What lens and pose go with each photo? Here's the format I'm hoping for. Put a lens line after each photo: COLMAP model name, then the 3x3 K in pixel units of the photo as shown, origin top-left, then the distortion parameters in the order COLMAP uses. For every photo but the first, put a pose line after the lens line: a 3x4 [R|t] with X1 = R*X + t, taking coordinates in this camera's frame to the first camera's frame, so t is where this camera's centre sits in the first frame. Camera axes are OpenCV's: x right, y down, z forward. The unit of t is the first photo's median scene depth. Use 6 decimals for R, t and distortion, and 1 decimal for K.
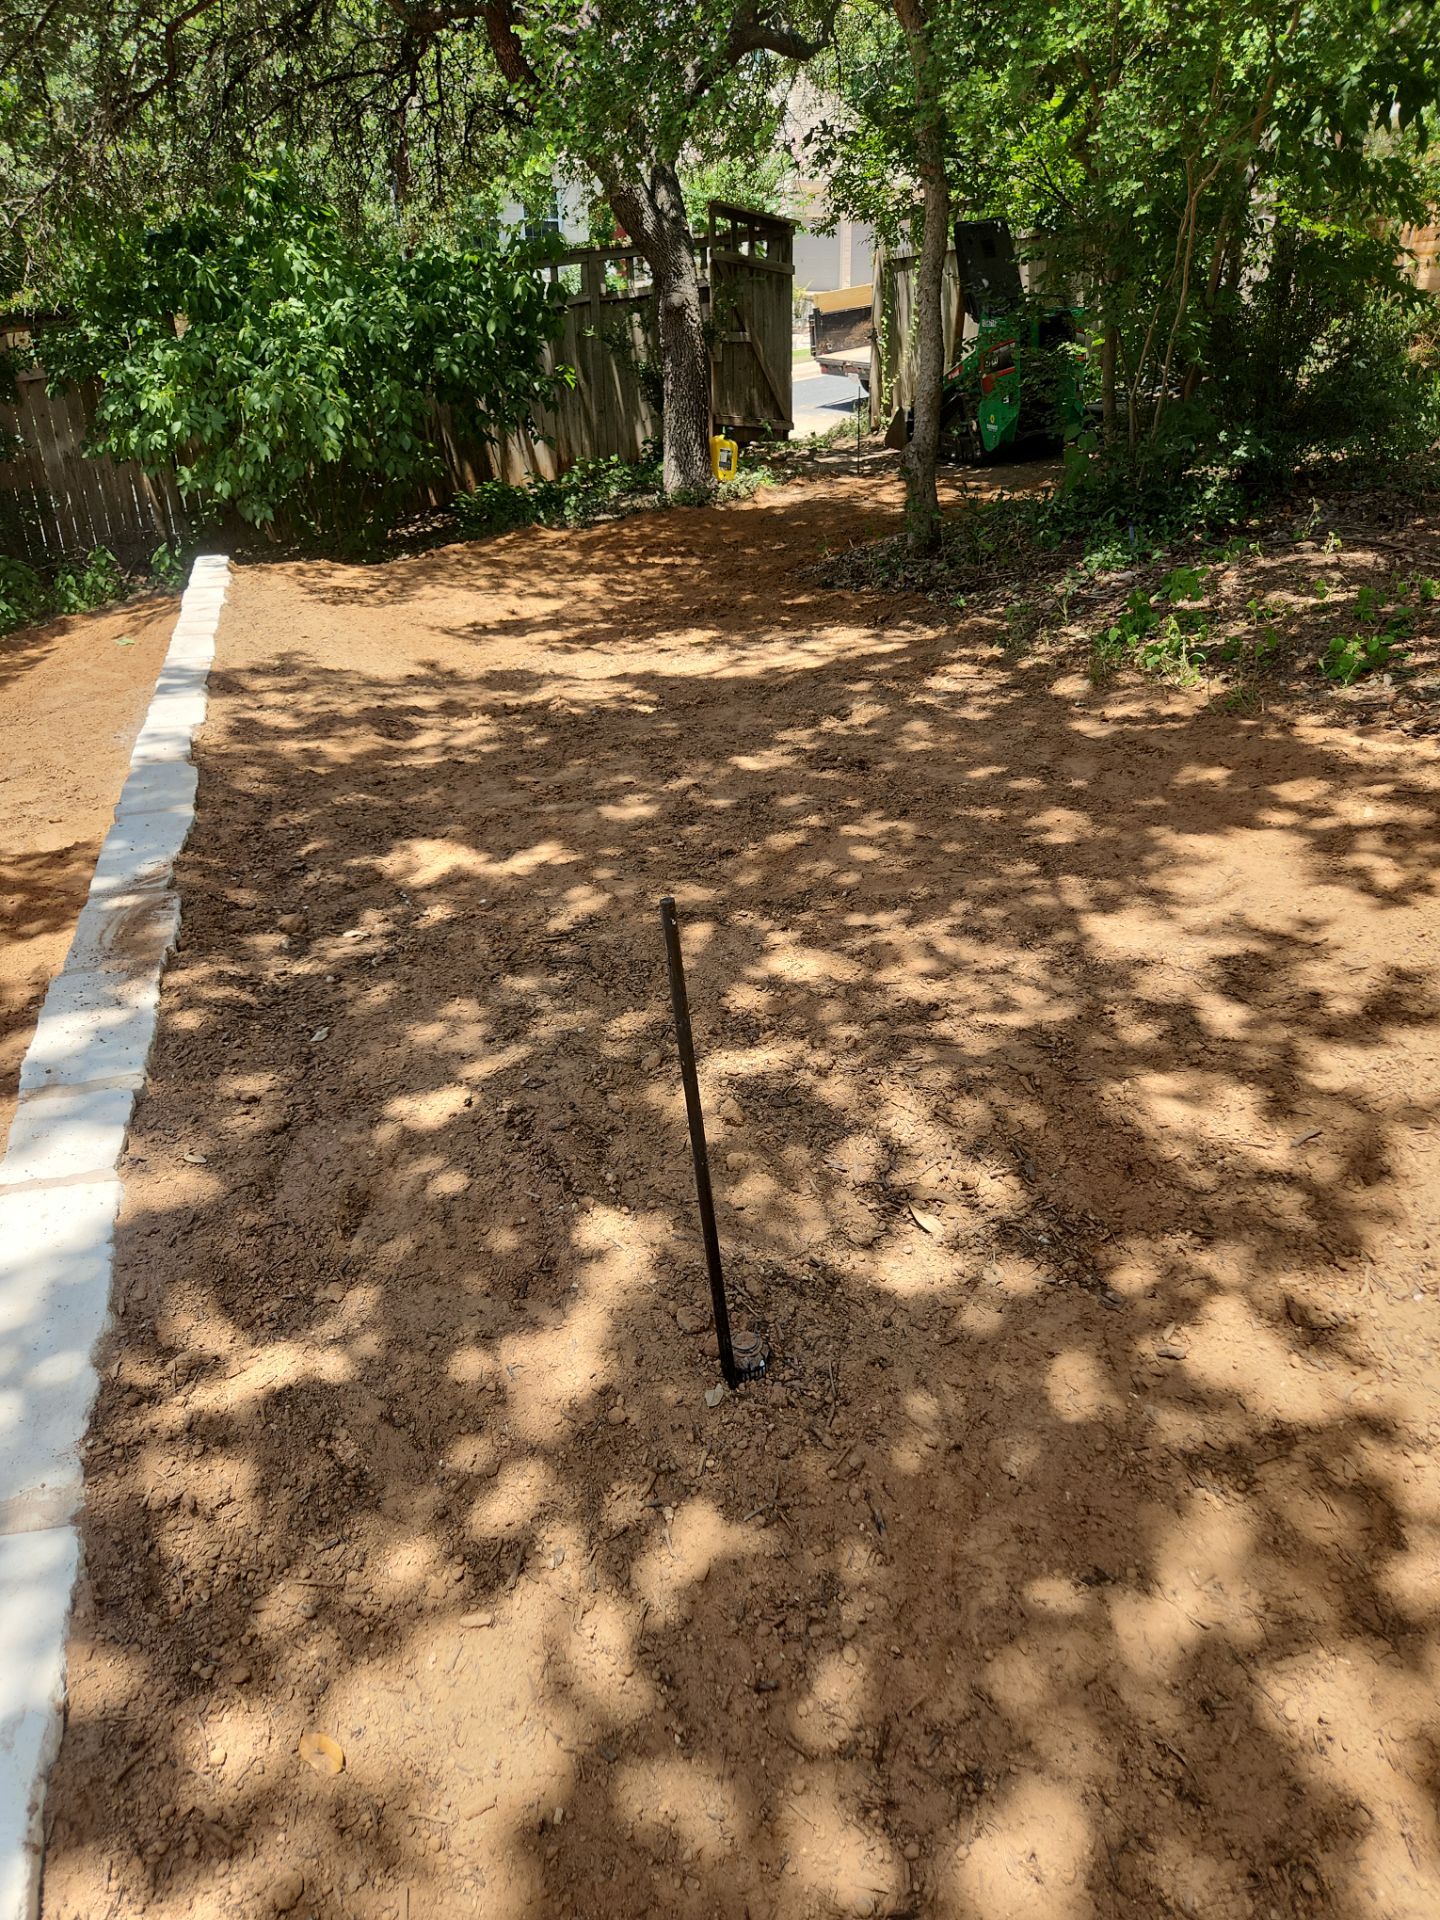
lens RADIAL K [[1278.3, 0, 722.2], [0, 1278.3, 990.0], [0, 0, 1]] dist [0.075076, -0.053221]
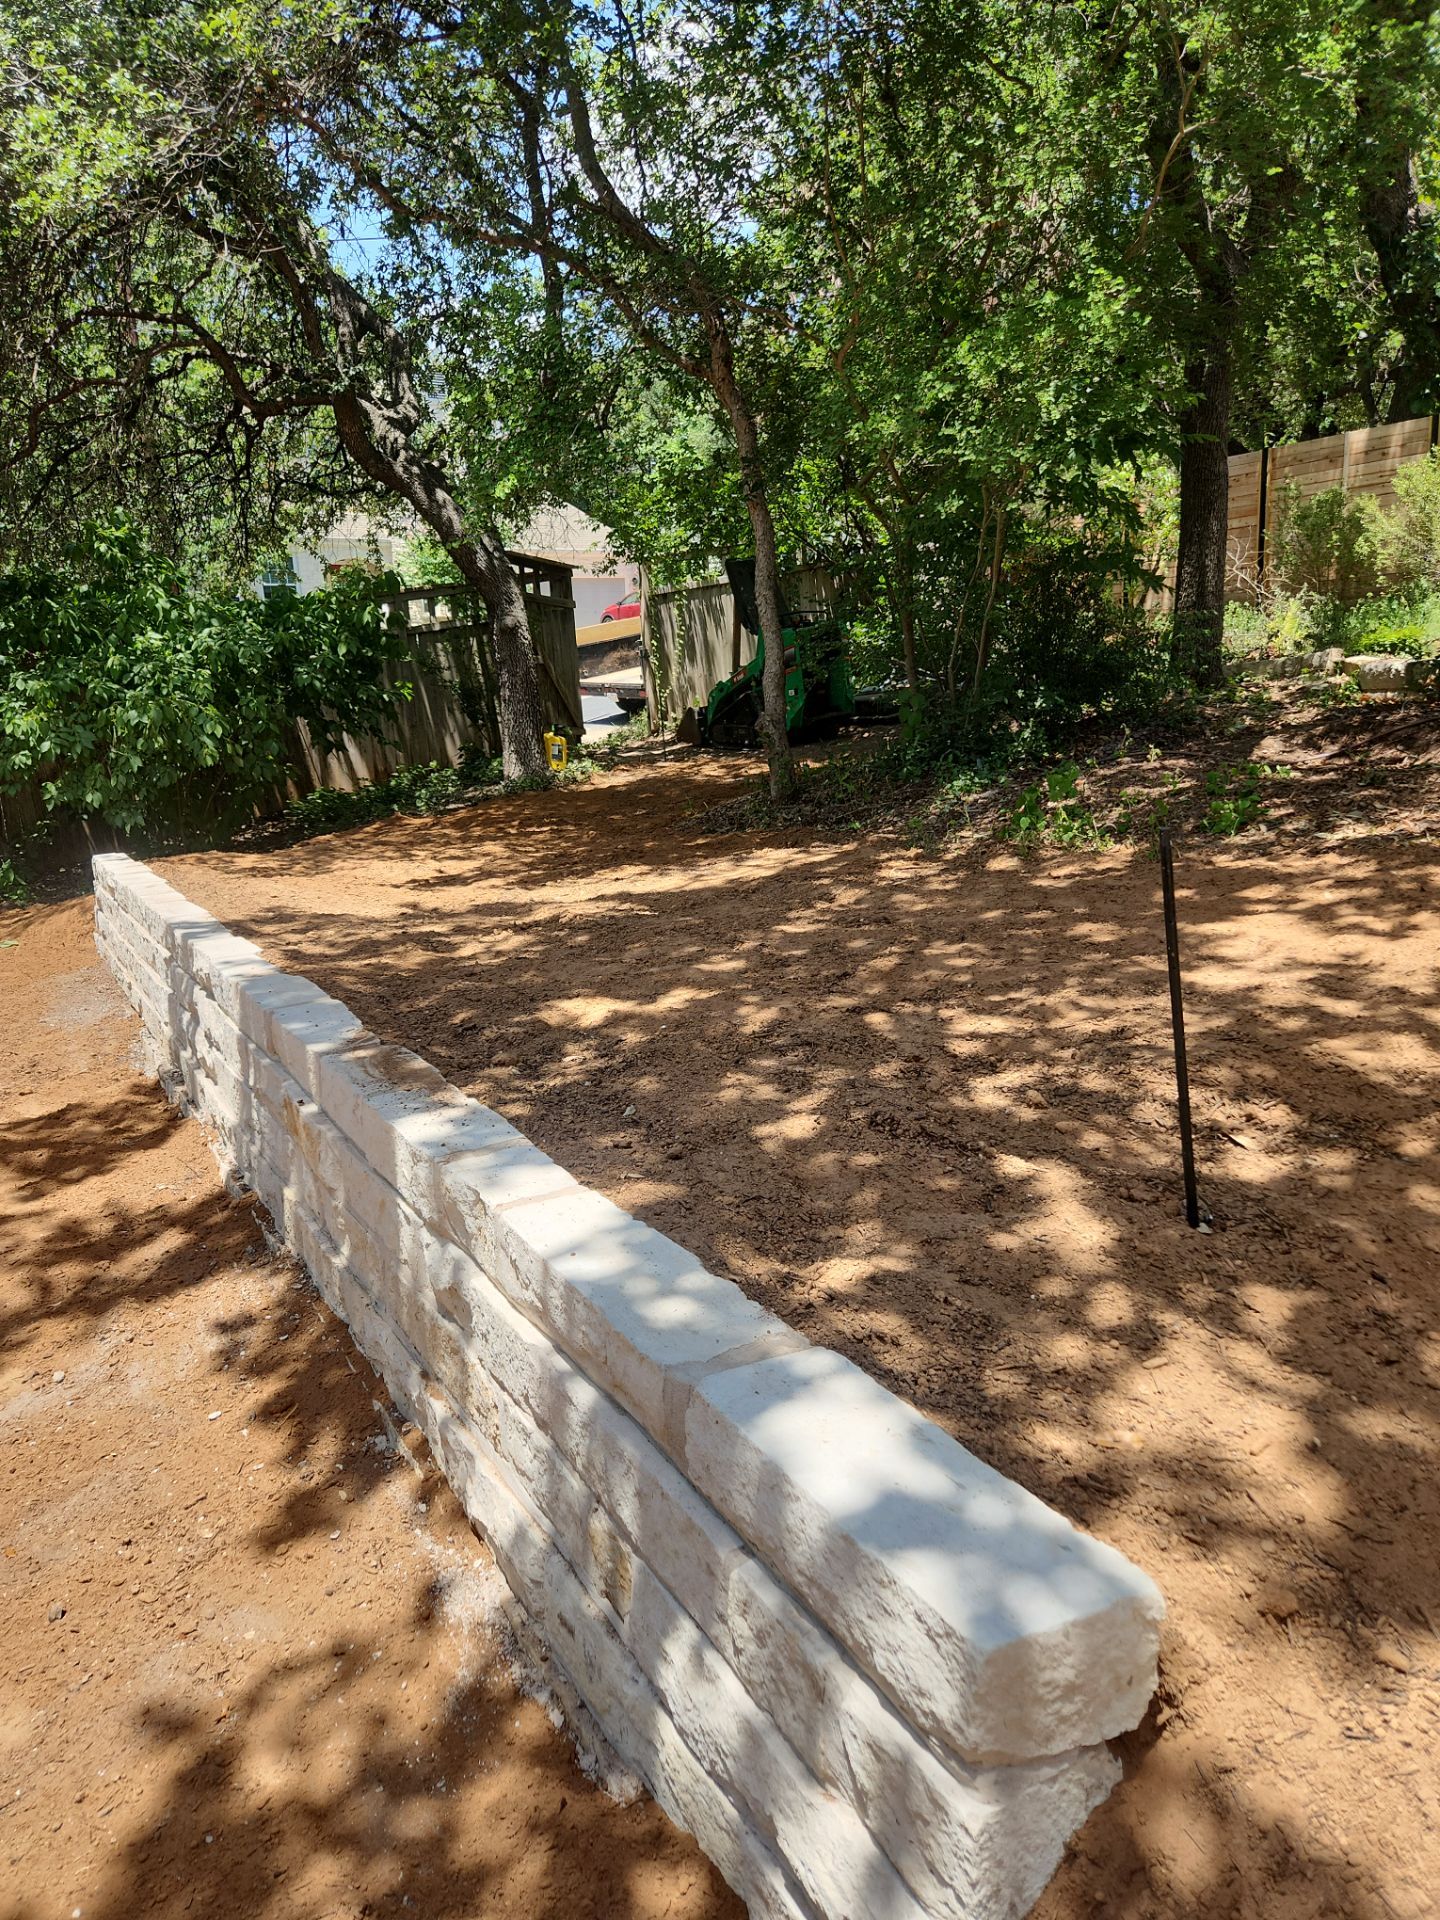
lens RADIAL K [[1278.3, 0, 722.2], [0, 1278.3, 990.0], [0, 0, 1]] dist [0.075076, -0.053221]
pose [[0.975609, -0.094689, 0.198045, -0.175422], [0.137089, 0.967436, -0.212776, 0.072369], [-0.171448, 0.234736, 0.956820, -0.050725]]
